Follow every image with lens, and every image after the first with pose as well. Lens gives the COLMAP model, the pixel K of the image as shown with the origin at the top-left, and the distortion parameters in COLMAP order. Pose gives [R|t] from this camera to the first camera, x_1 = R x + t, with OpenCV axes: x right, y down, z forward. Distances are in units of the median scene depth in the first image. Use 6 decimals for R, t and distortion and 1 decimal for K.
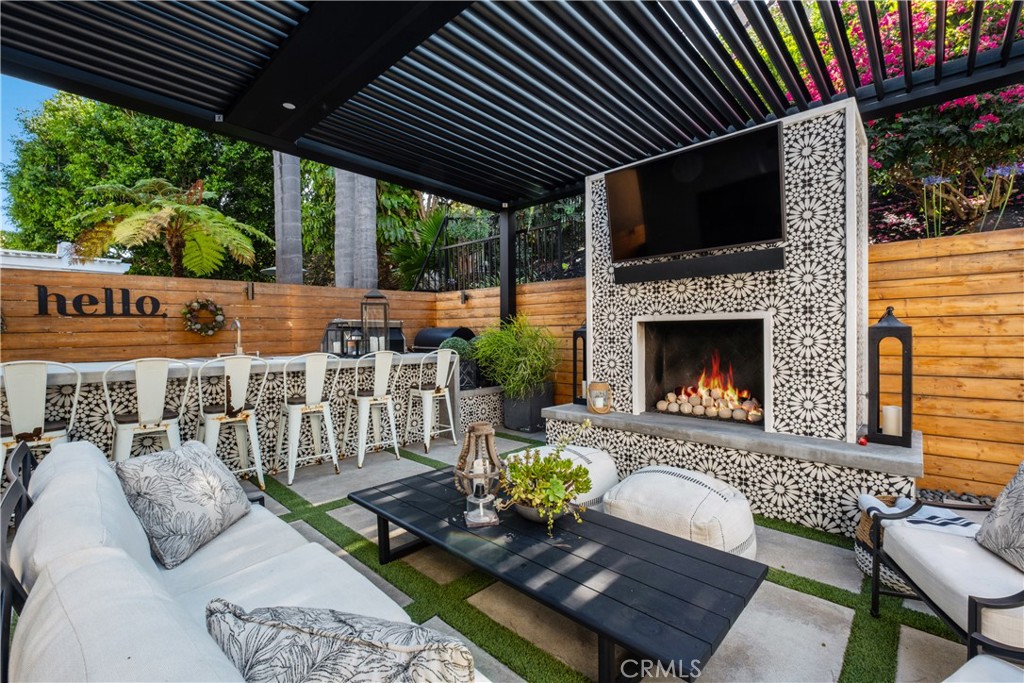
lens RADIAL K [[442.1, 0, 513.3], [0, 442.1, 337.1], [0, 0, 1]] dist [-0.005072, -0.001562]
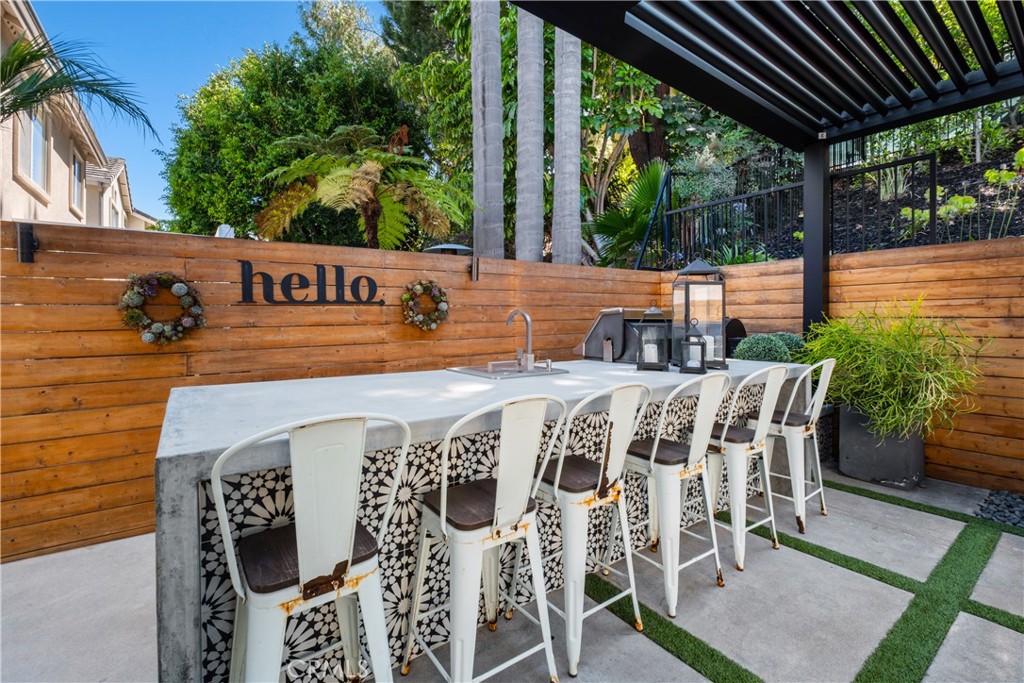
lens RADIAL K [[442.1, 0, 509.7], [0, 442.1, 323.0], [0, 0, 1]] dist [-0.005072, -0.001562]
pose [[0.983826, 0.006885, -0.178994, -0.388509], [-0.006398, 0.999974, 0.003300, -0.016582], [0.179012, -0.002102, 0.983845, 0.274496]]
